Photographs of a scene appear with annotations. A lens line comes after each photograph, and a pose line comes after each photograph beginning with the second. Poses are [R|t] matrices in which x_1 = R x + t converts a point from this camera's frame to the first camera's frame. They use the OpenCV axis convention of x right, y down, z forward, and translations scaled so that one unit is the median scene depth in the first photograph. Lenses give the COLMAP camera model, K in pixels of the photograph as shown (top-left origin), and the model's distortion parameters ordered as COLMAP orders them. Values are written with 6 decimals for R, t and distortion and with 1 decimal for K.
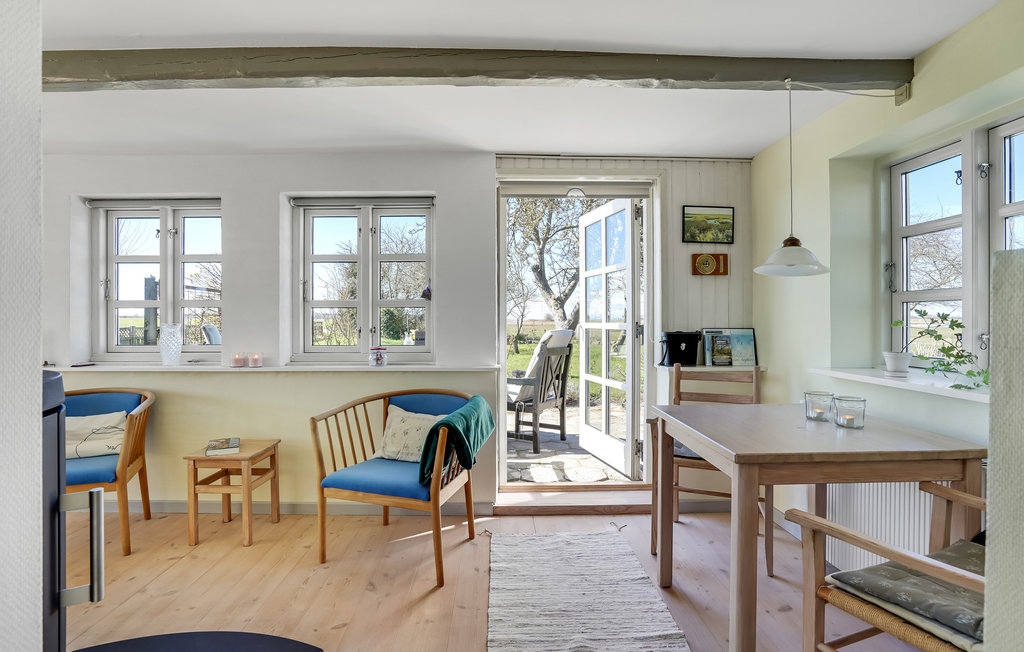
lens RADIAL K [[498.9, 0, 517.4], [0, 498.9, 324.1], [0, 0, 1]] dist [-0.021064, -0.000039]
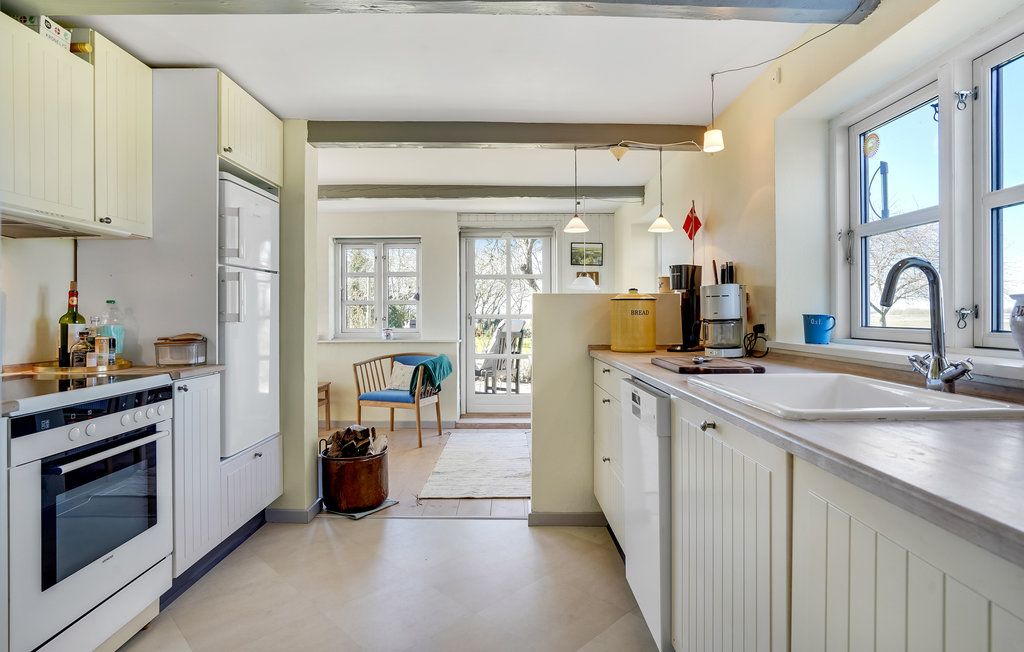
lens RADIAL K [[536.7, 0, 509.0], [0, 536.7, 319.5], [0, 0, 1]] dist [-0.001124, -0.000067]
pose [[0.999340, -0.000693, -0.036331, 0.204775], [0.000664, 0.999999, -0.000814, 0.017988], [0.036332, 0.000789, 0.999339, -0.828898]]
